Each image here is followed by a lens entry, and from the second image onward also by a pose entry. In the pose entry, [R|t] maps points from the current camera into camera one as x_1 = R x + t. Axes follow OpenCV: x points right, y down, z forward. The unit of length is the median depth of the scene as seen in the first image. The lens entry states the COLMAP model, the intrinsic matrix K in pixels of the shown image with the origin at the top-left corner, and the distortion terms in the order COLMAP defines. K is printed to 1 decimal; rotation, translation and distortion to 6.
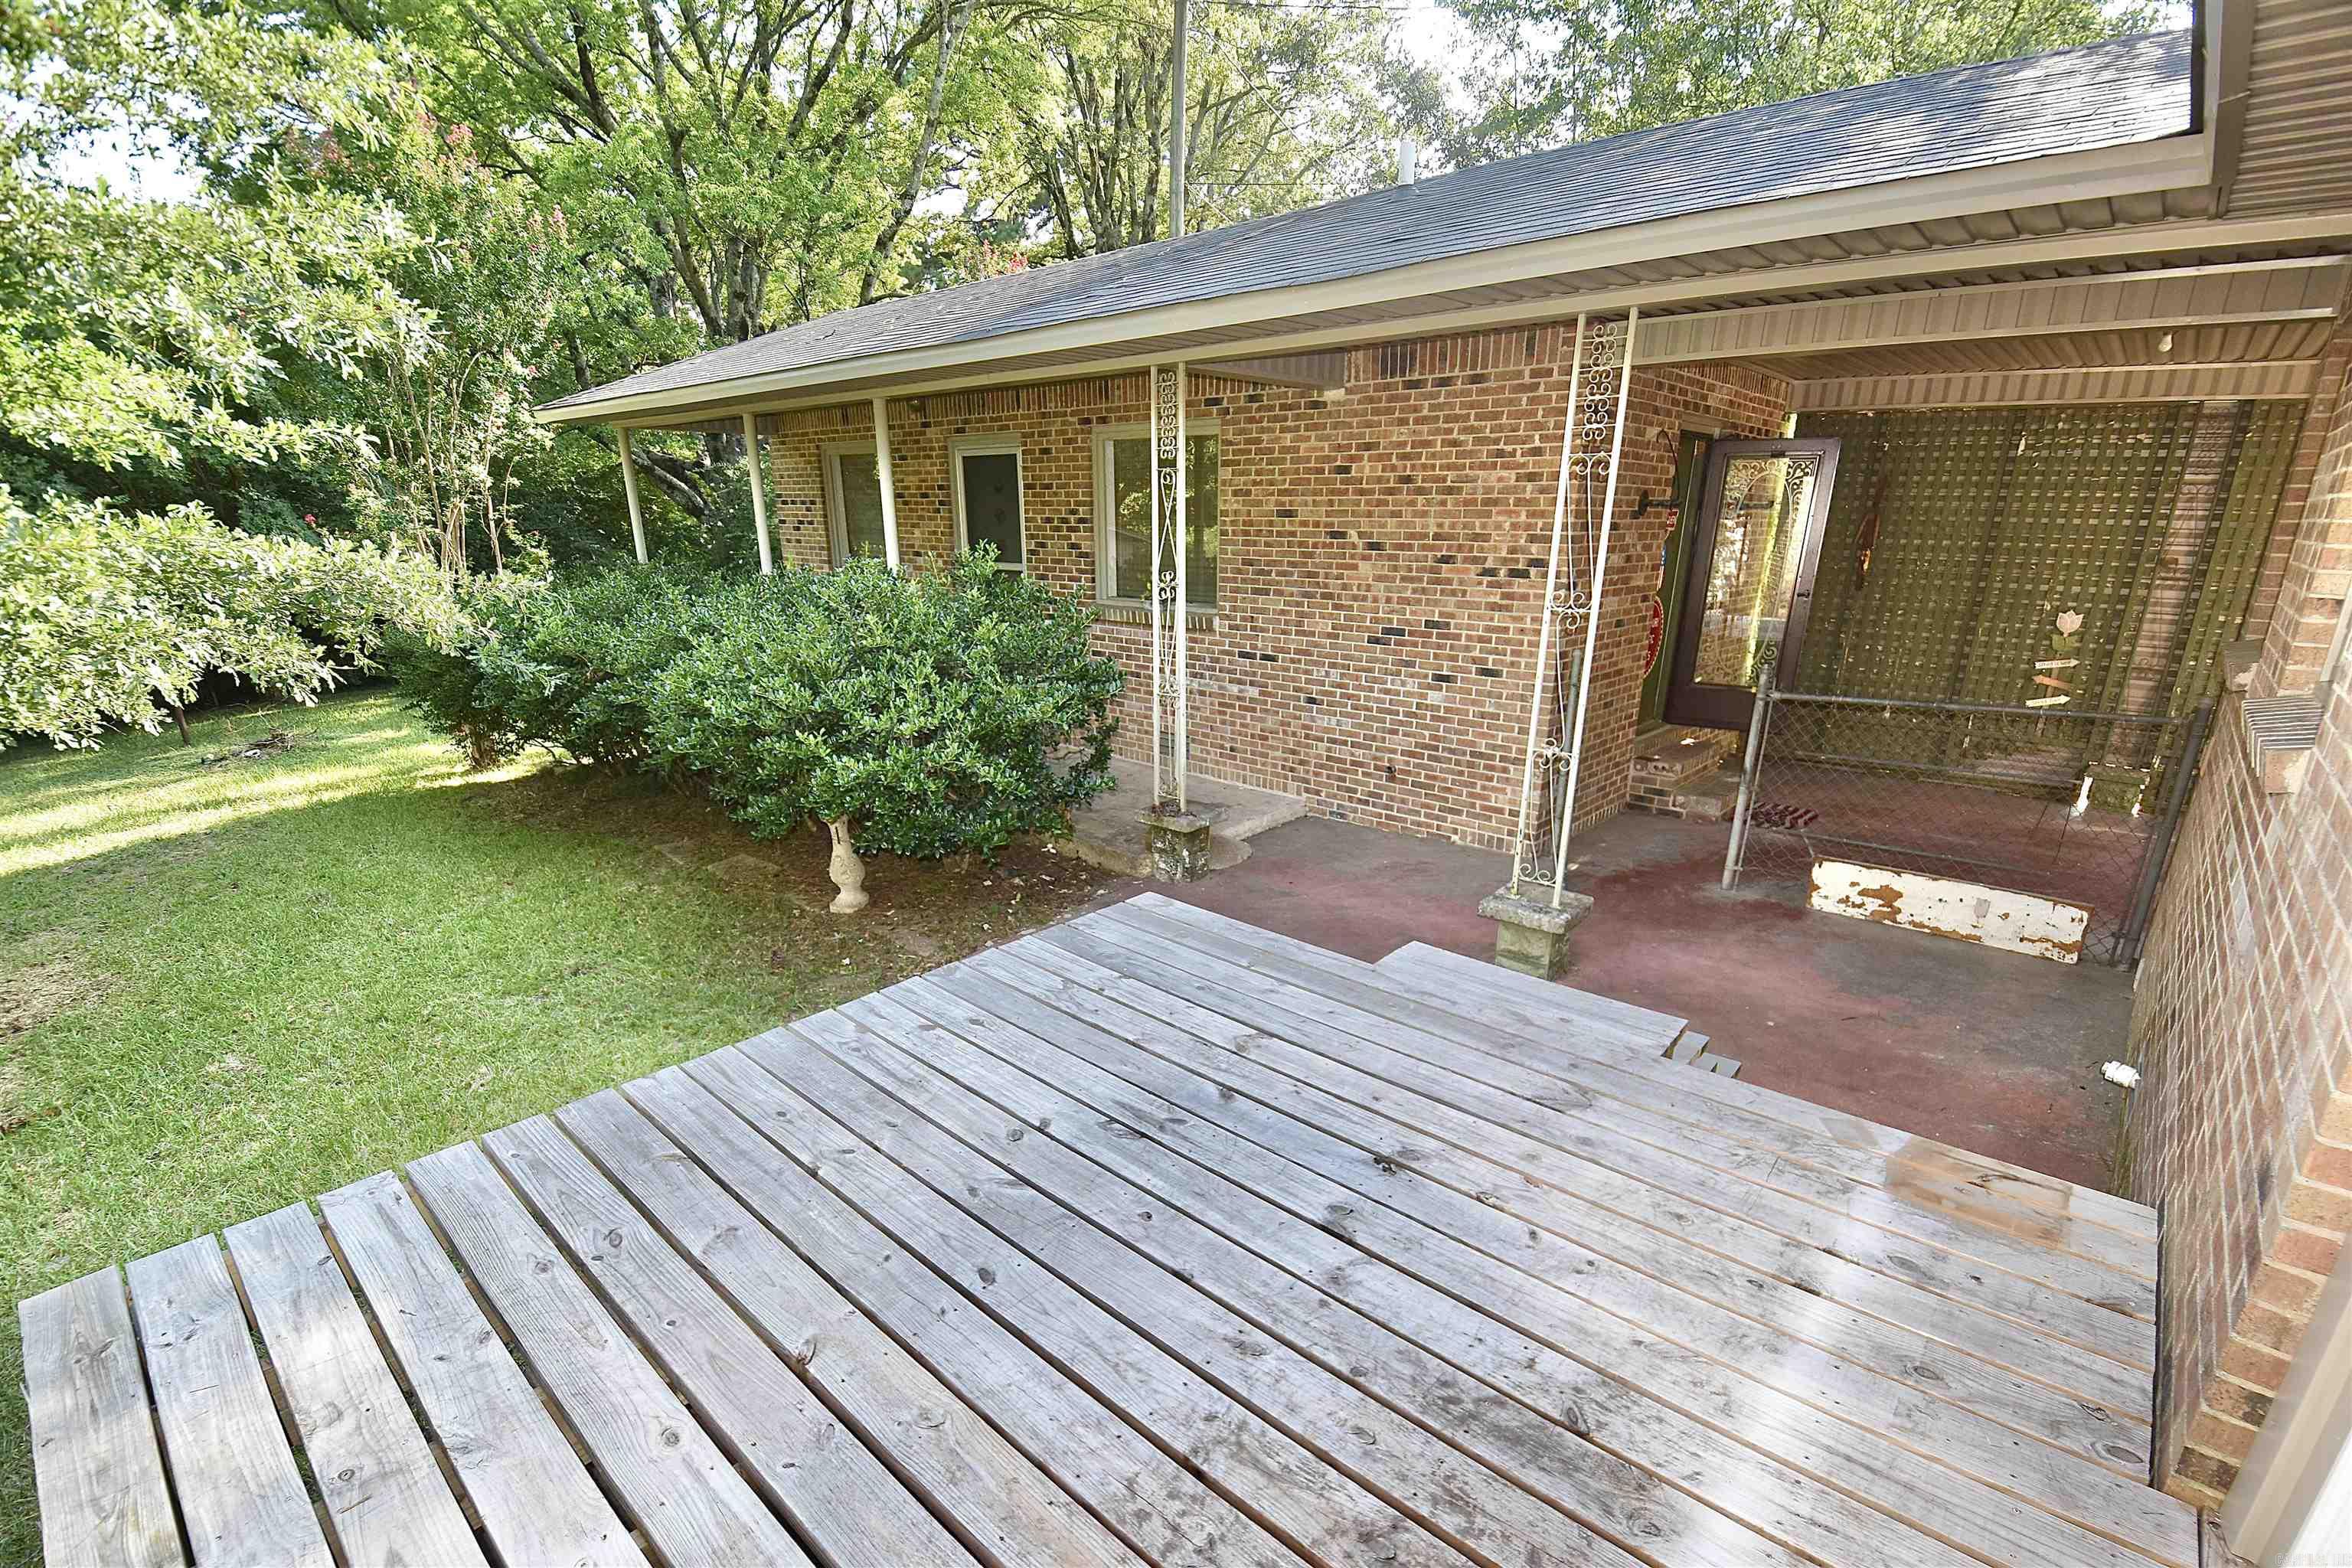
lens RADIAL K [[1039.1, 0, 1155.4], [0, 1039.1, 856.1], [0, 0, 1]] dist [0.015965, -0.024672]
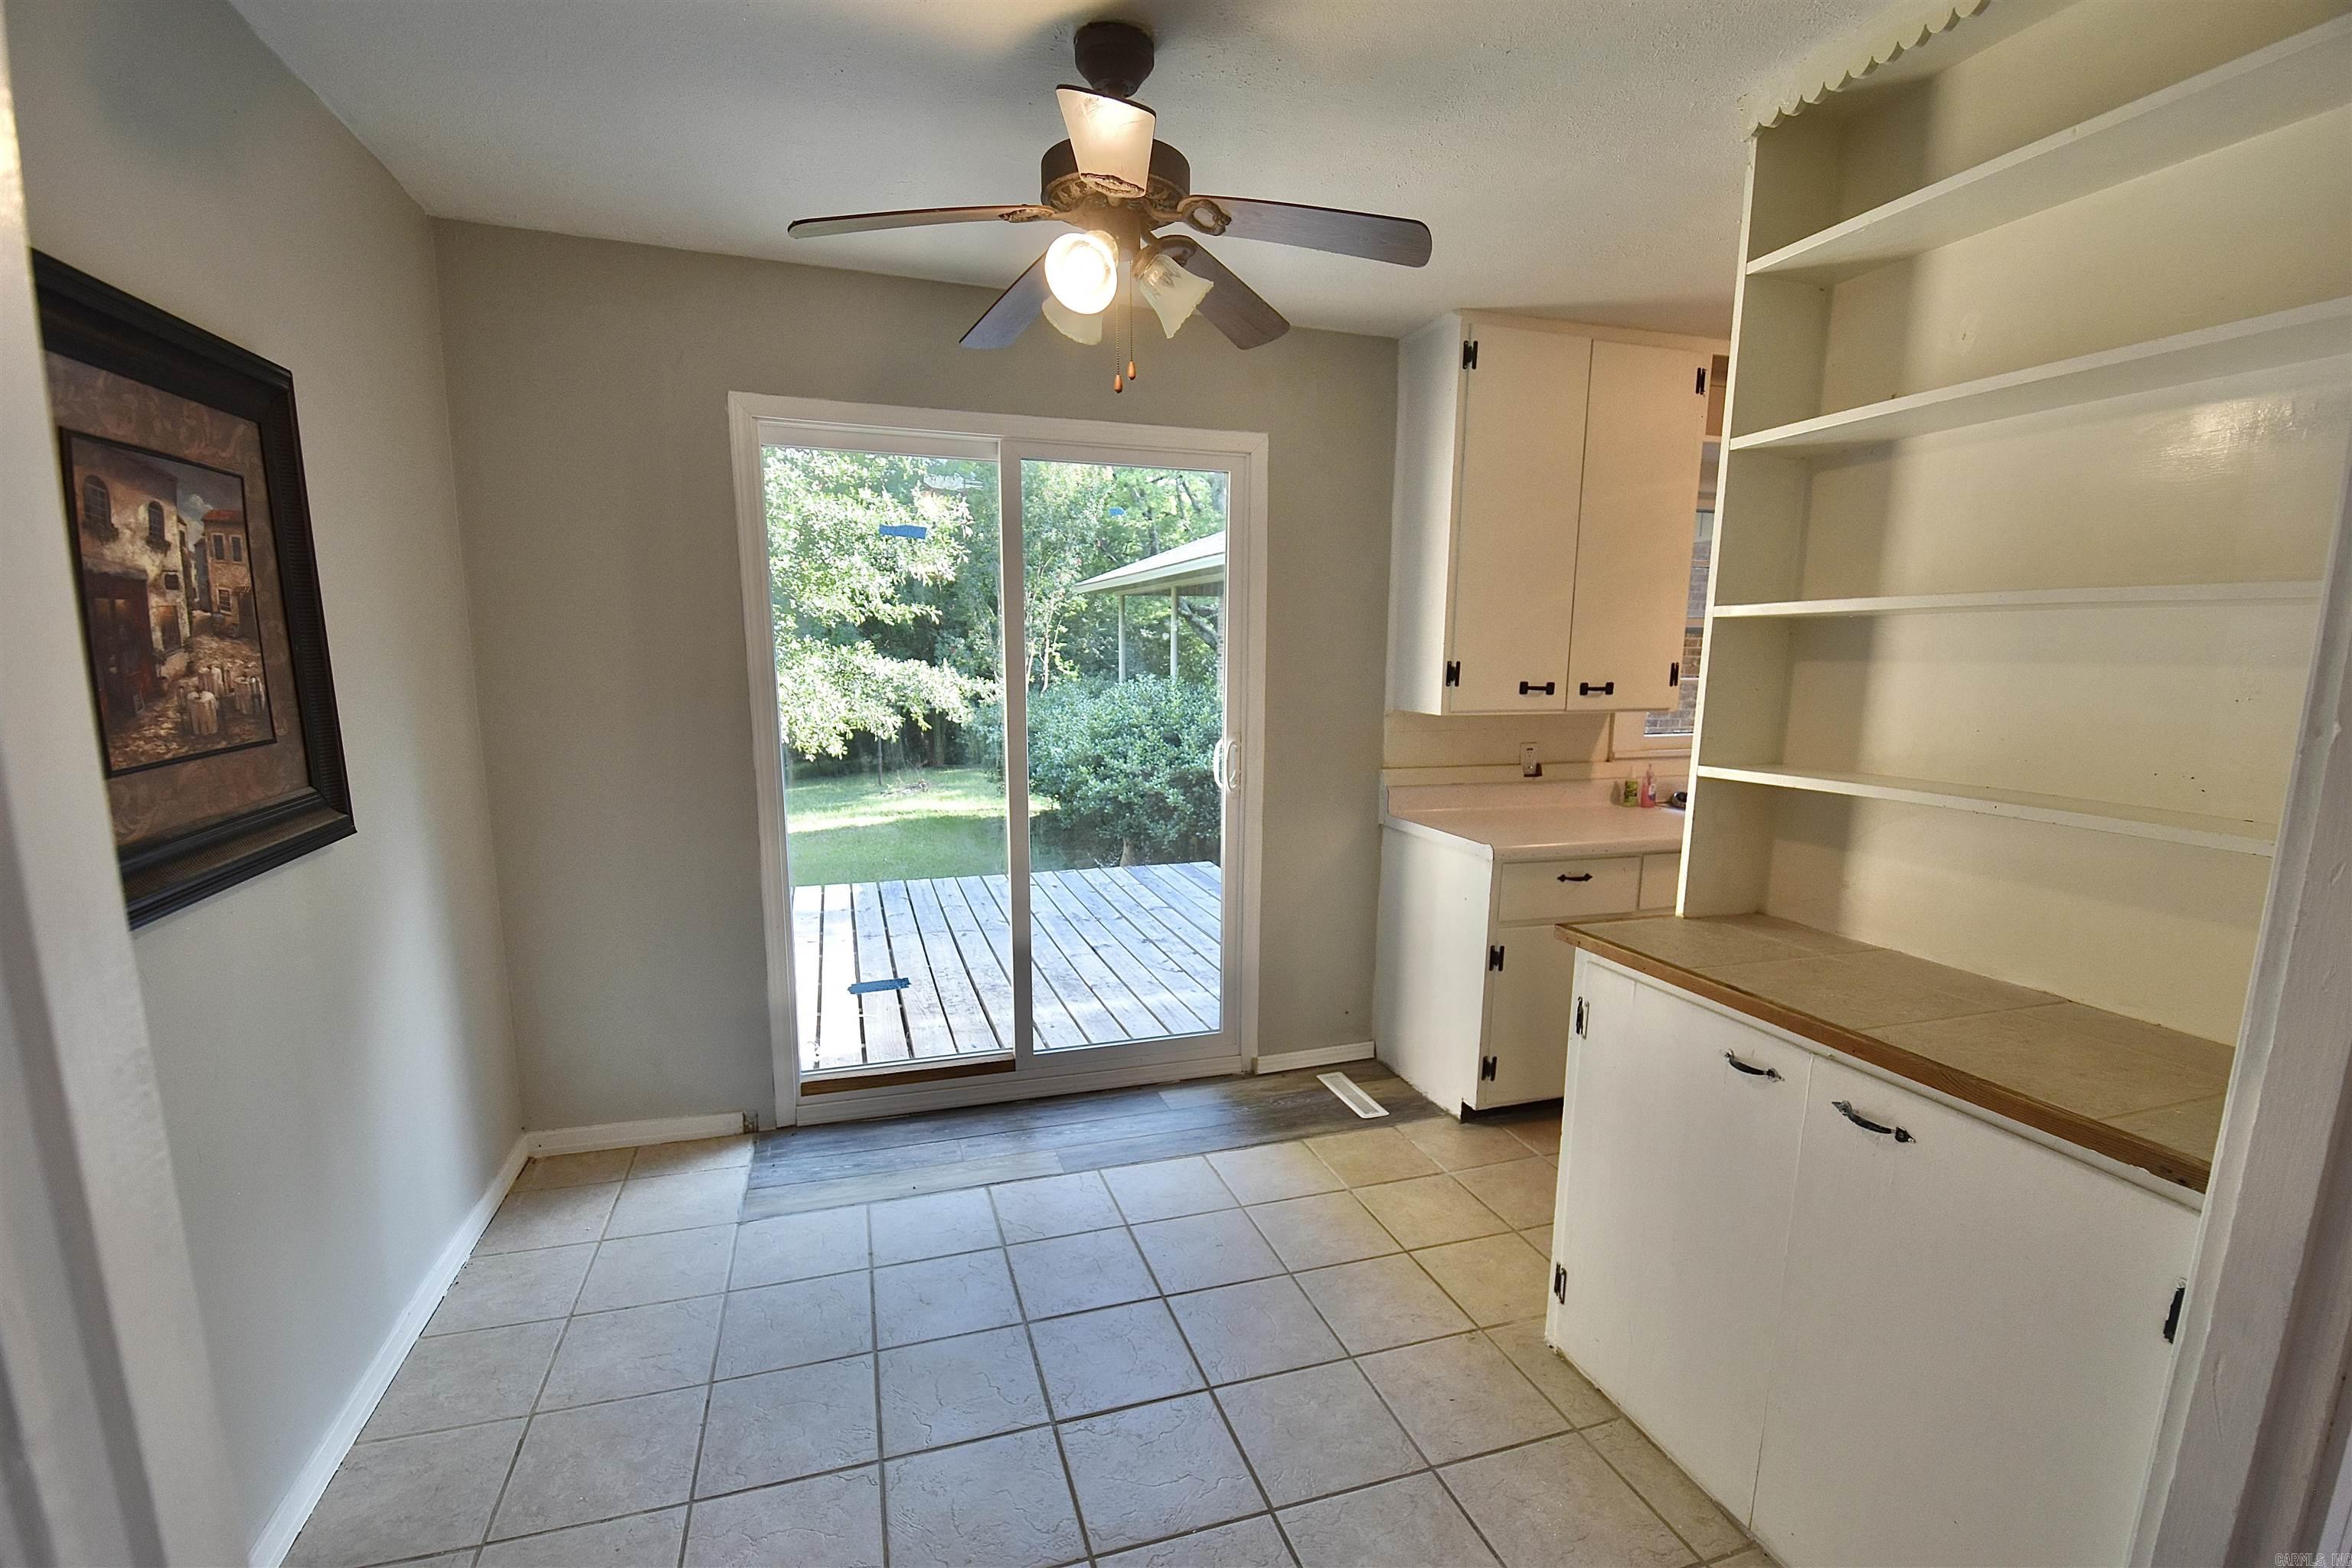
lens RADIAL K [[1021.6, 0, 1183.9], [0, 1021.6, 831.9], [0, 0, 1]] dist [0.003276, -0.013718]
pose [[0.875461, 0.087897, -0.475229, 0.513012], [-0.153641, 0.982927, -0.101236, 0.110593], [0.458218, 0.161643, 0.874018, -0.346684]]
